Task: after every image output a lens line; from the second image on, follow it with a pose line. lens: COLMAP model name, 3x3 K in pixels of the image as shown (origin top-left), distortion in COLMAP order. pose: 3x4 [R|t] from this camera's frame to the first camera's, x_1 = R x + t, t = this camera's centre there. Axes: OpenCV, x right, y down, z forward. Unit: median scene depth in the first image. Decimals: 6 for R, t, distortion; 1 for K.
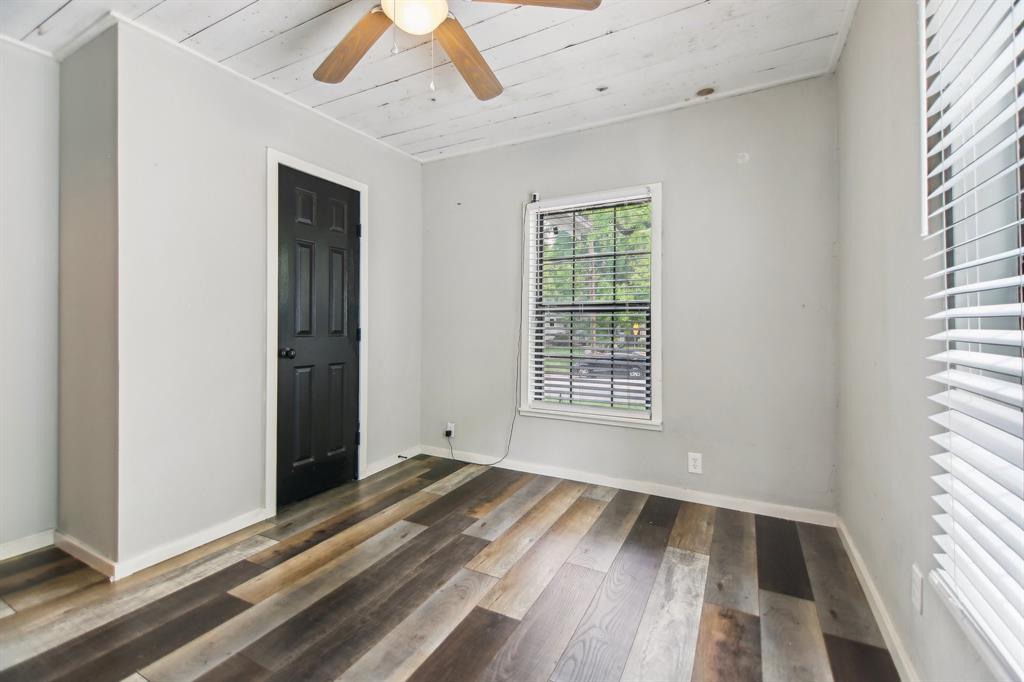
lens RADIAL K [[437.0, 0, 516.9], [0, 437.0, 328.4], [0, 0, 1]] dist [0.024219, -0.014477]
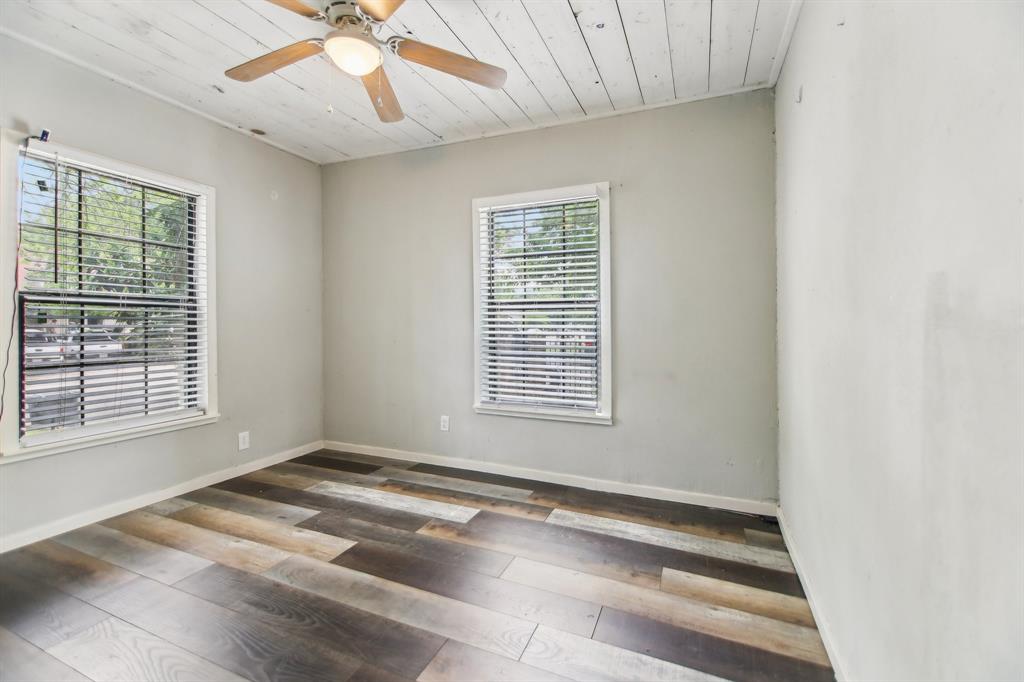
lens RADIAL K [[437.0, 0, 516.9], [0, 437.0, 328.4], [0, 0, 1]] dist [0.024219, -0.014477]
pose [[-0.087386, -0.010253, 0.996122, -0.861581], [0.004743, 0.999931, 0.010708, -0.001098], [-0.996163, 0.005661, -0.087332, 0.396351]]
